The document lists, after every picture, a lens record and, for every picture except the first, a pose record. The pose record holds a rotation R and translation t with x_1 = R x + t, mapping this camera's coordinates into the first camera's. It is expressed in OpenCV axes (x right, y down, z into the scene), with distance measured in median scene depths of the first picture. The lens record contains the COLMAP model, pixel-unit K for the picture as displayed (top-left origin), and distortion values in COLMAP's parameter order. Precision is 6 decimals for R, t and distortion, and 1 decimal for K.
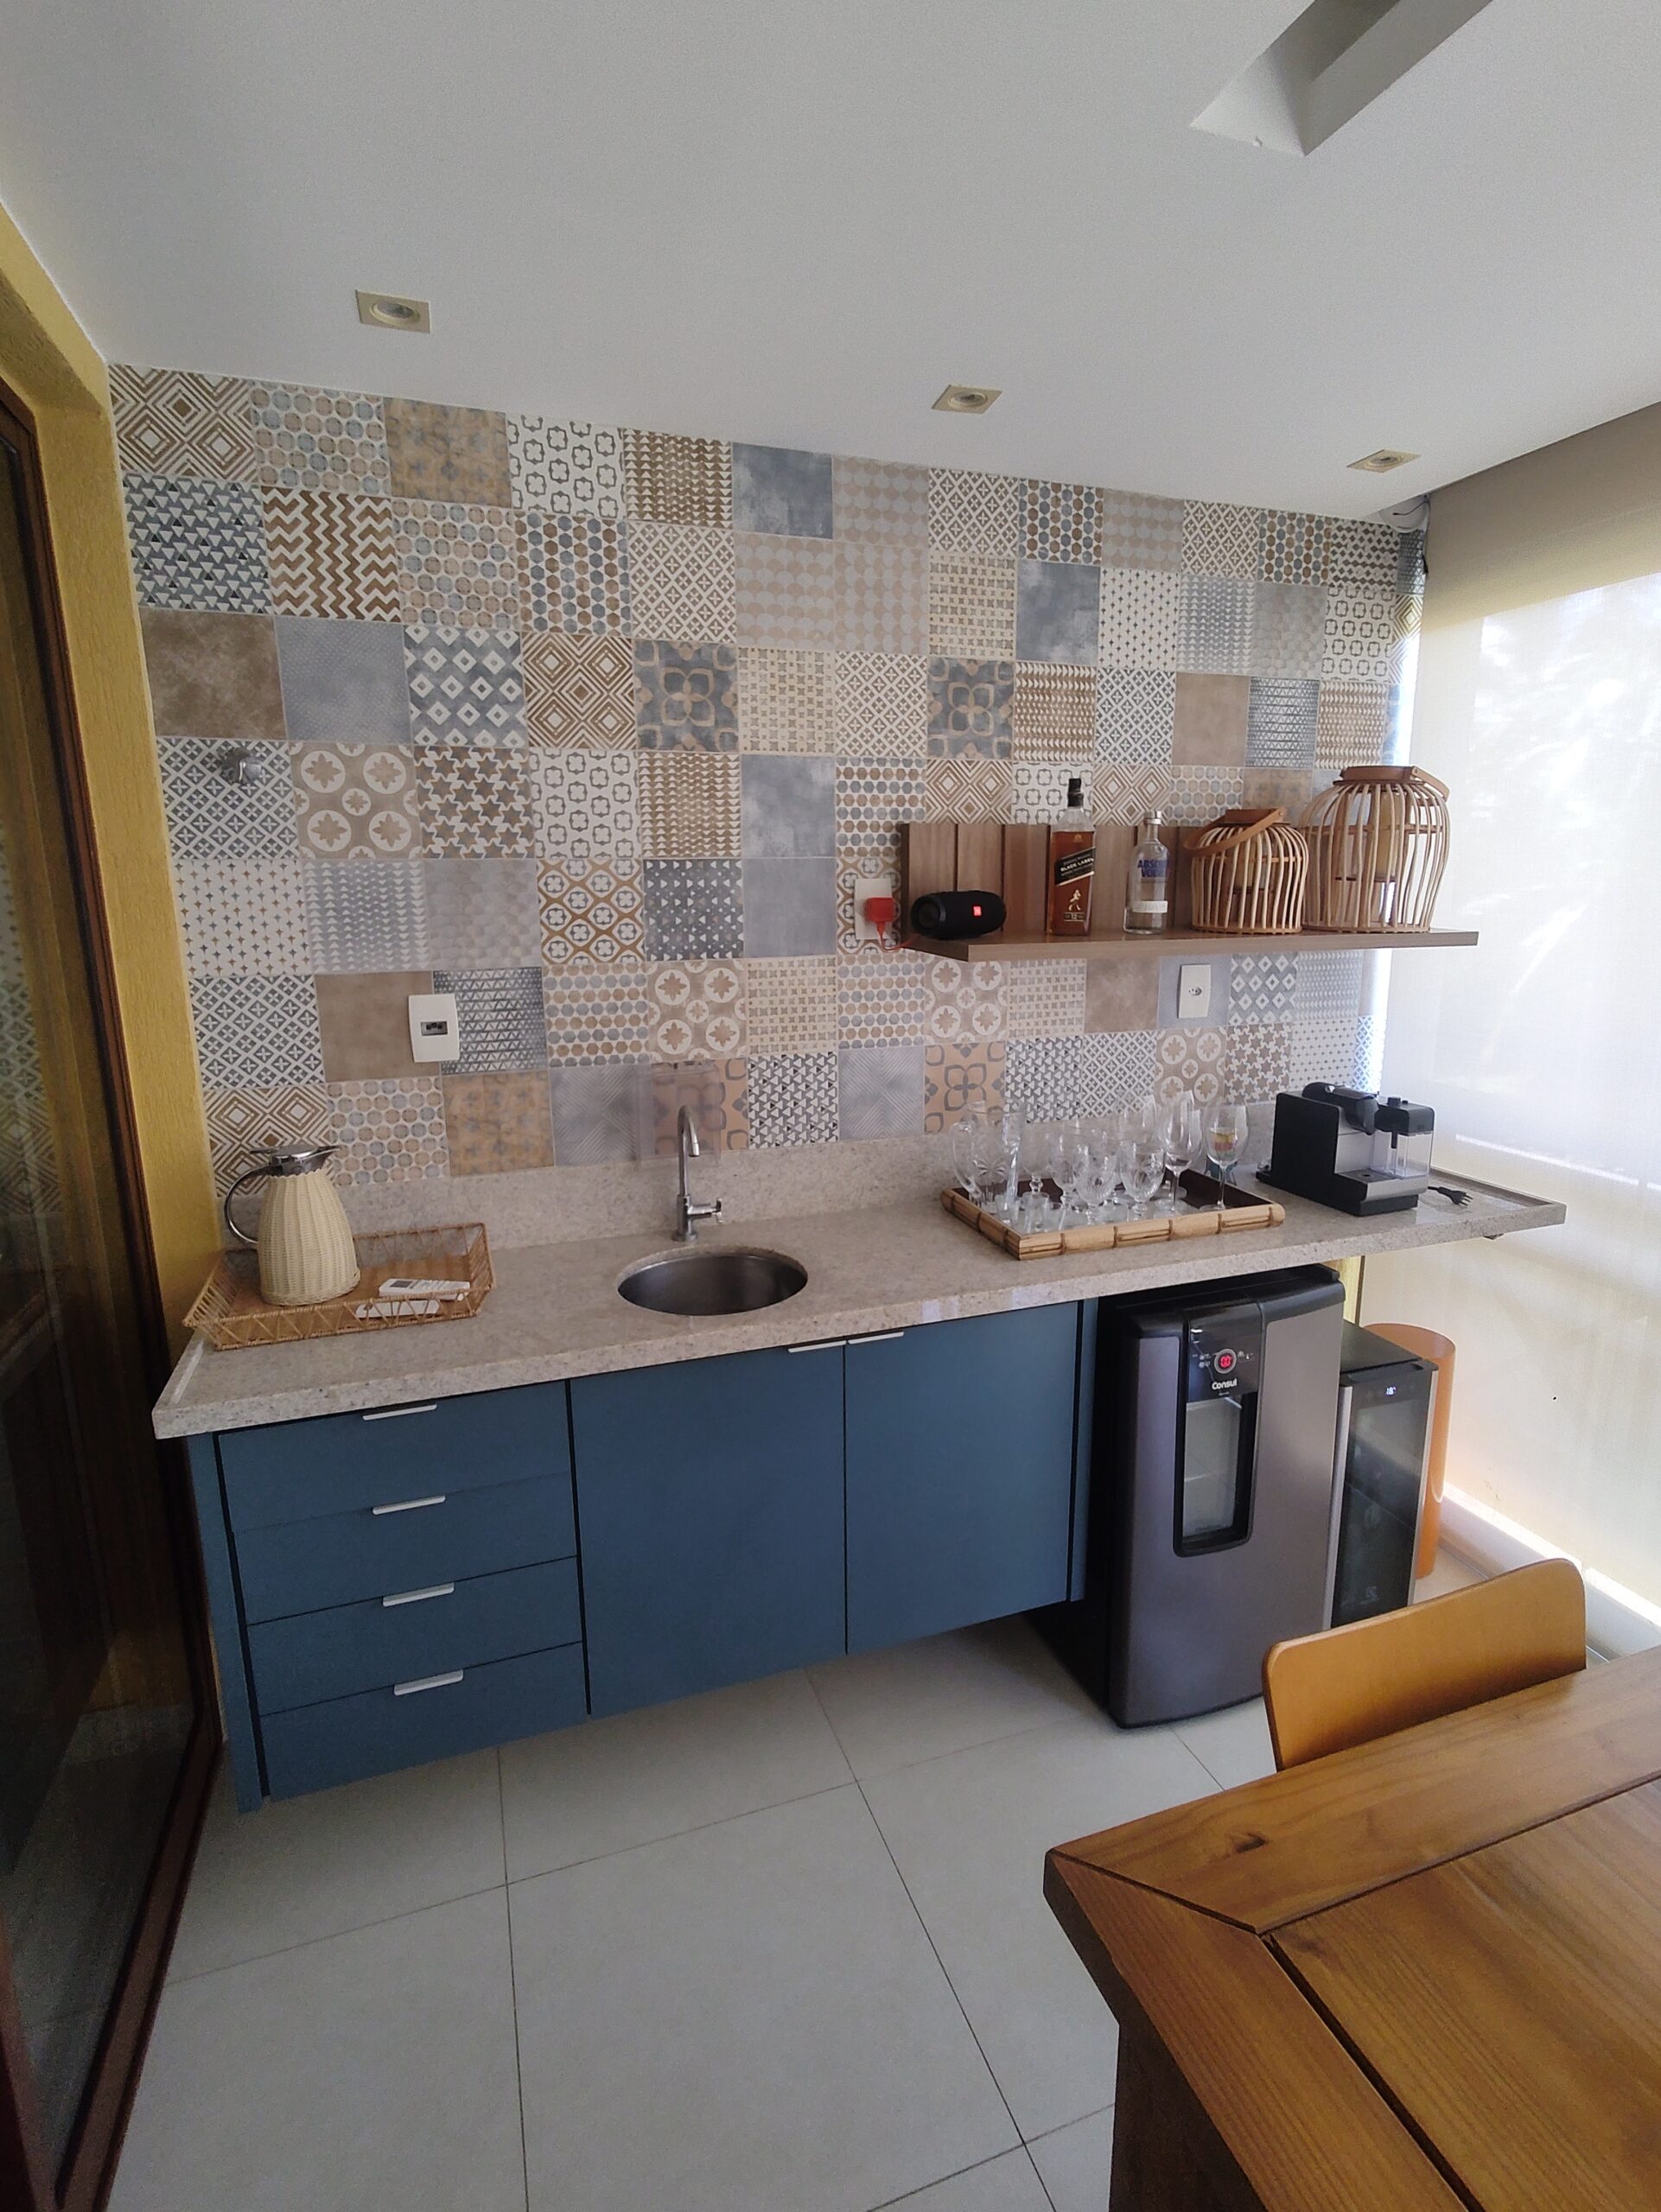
lens RADIAL K [[1072.5, 0, 825.3], [0, 1072.5, 1092.5], [0, 0, 1]] dist [-0.003877, -0.000732]
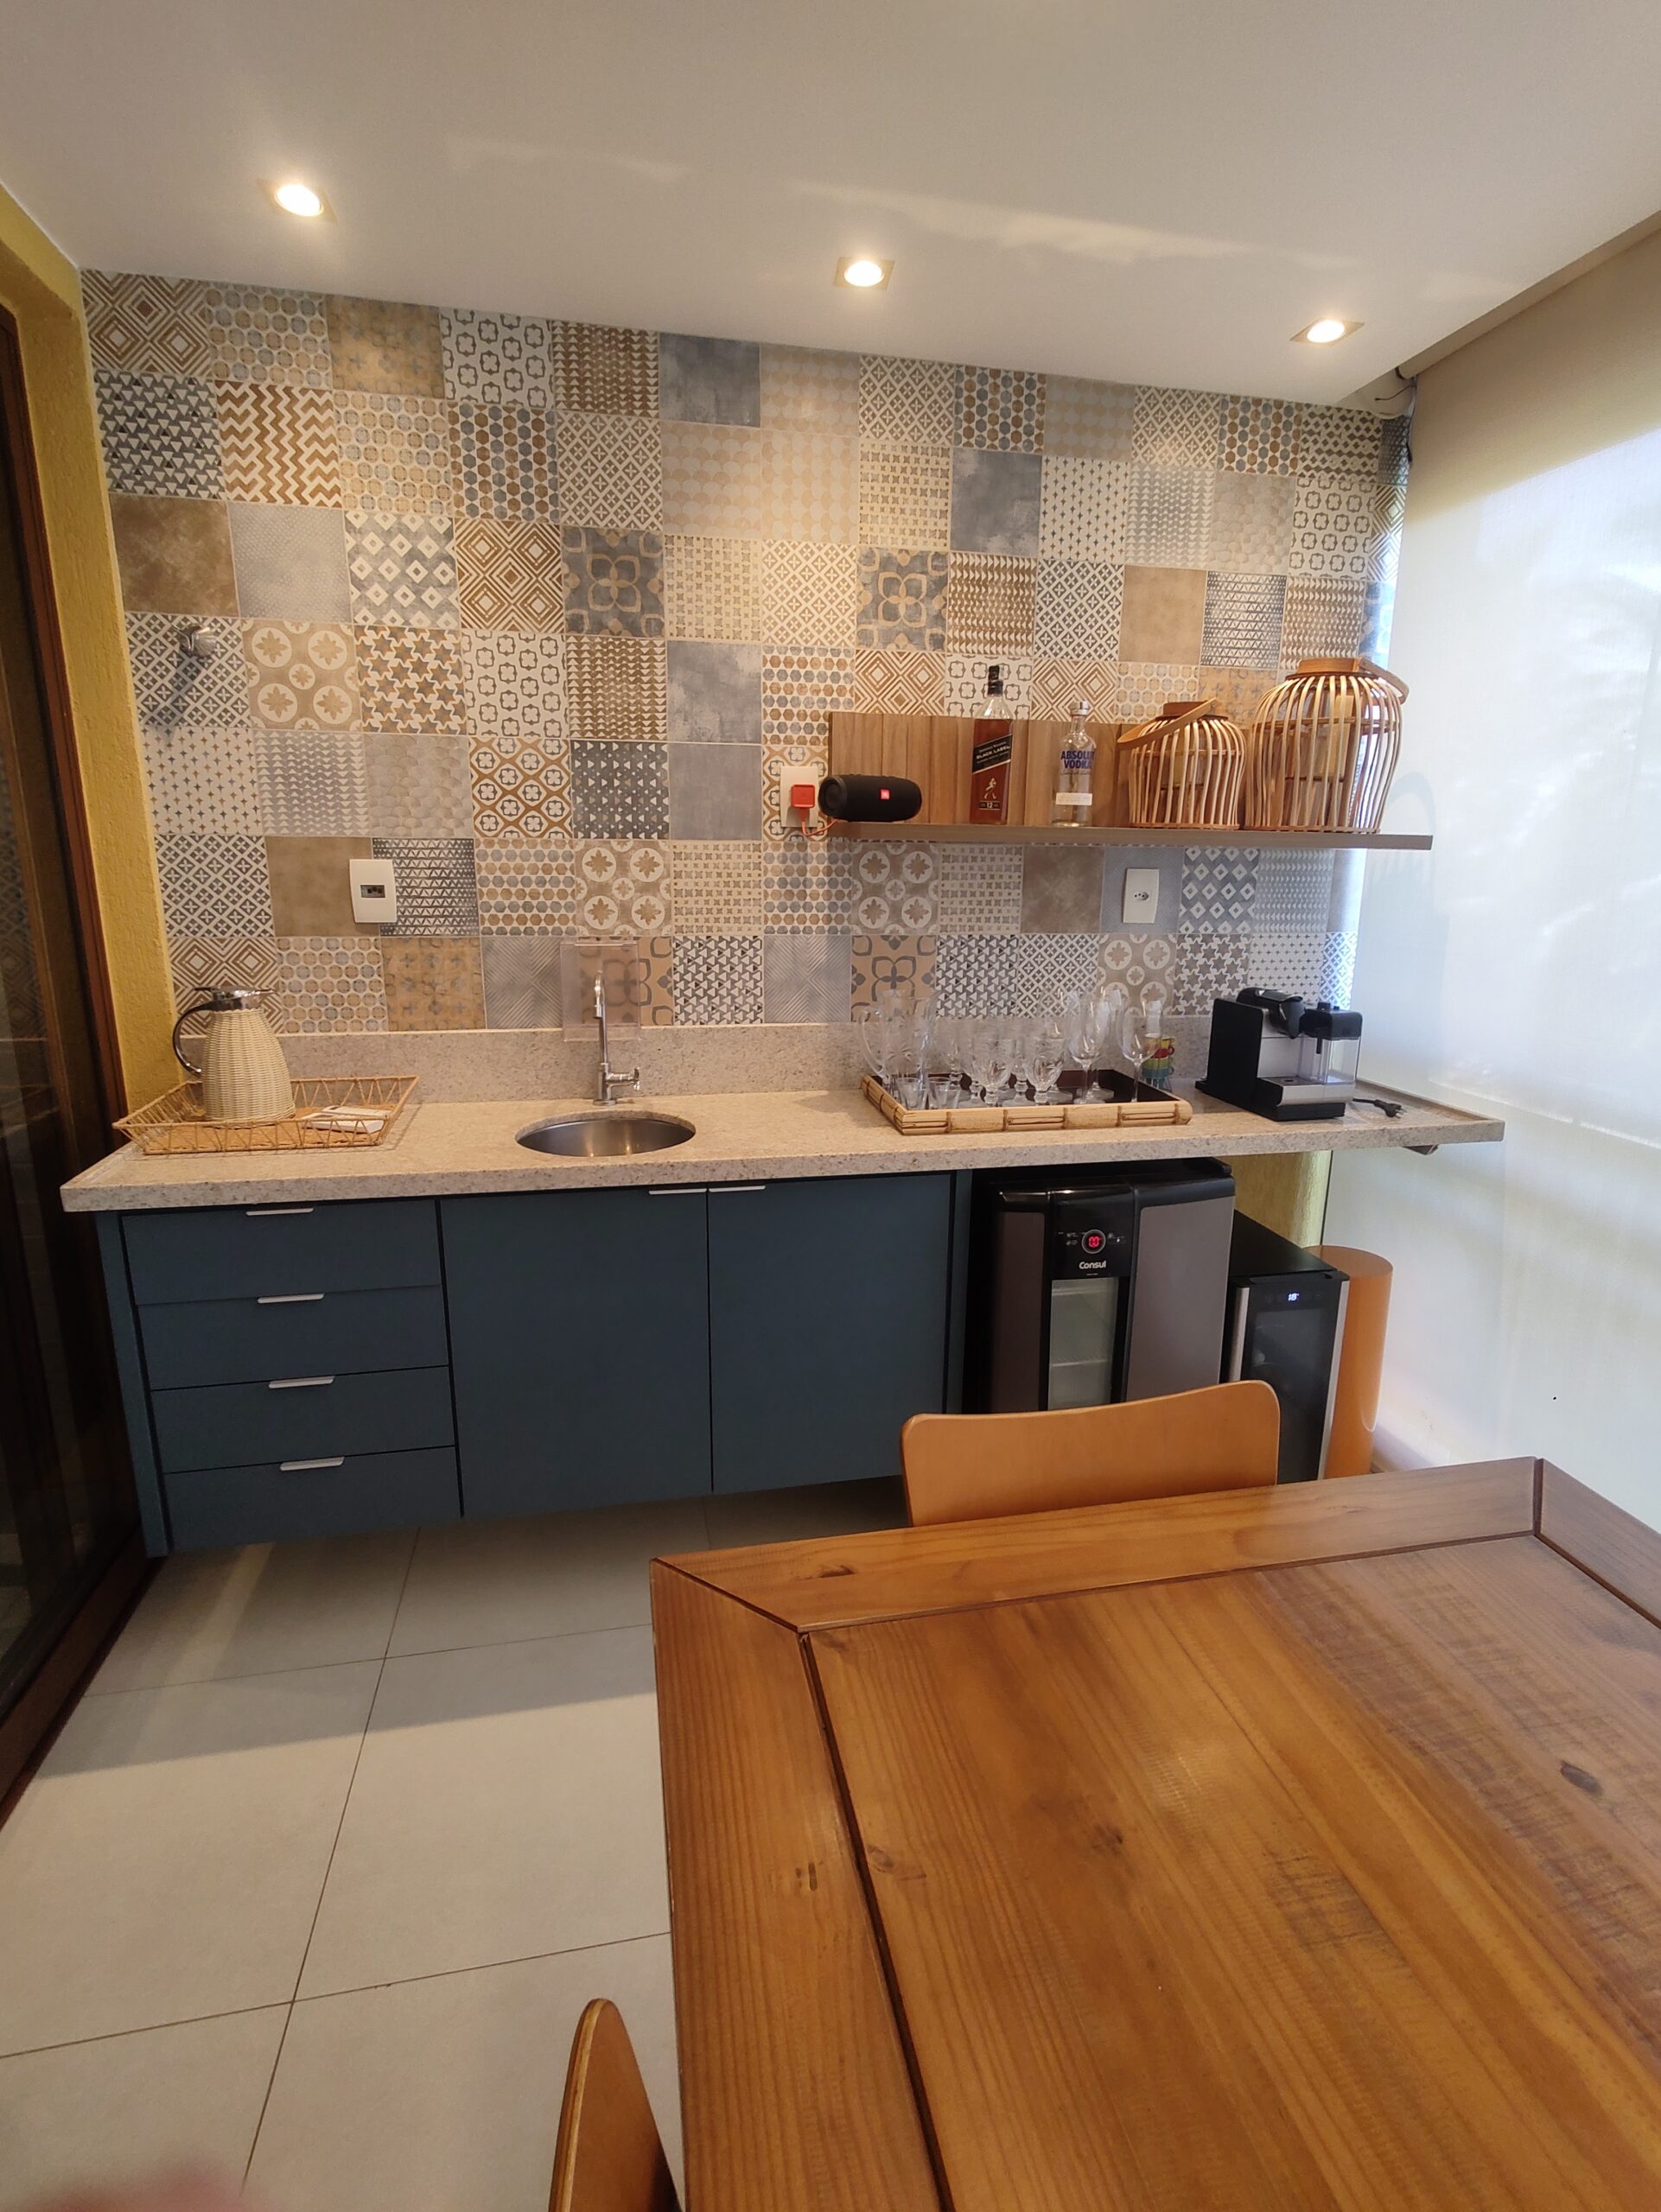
lens RADIAL K [[1072.5, 0, 850.5], [0, 1072.5, 1103.7], [0, 0, 1]] dist [-0.003877, -0.000732]
pose [[0.991457, 0.050008, -0.120465, 0.247268], [-0.046916, 0.998496, 0.028372, 0.097687], [0.121703, -0.022478, 0.992312, -0.024385]]
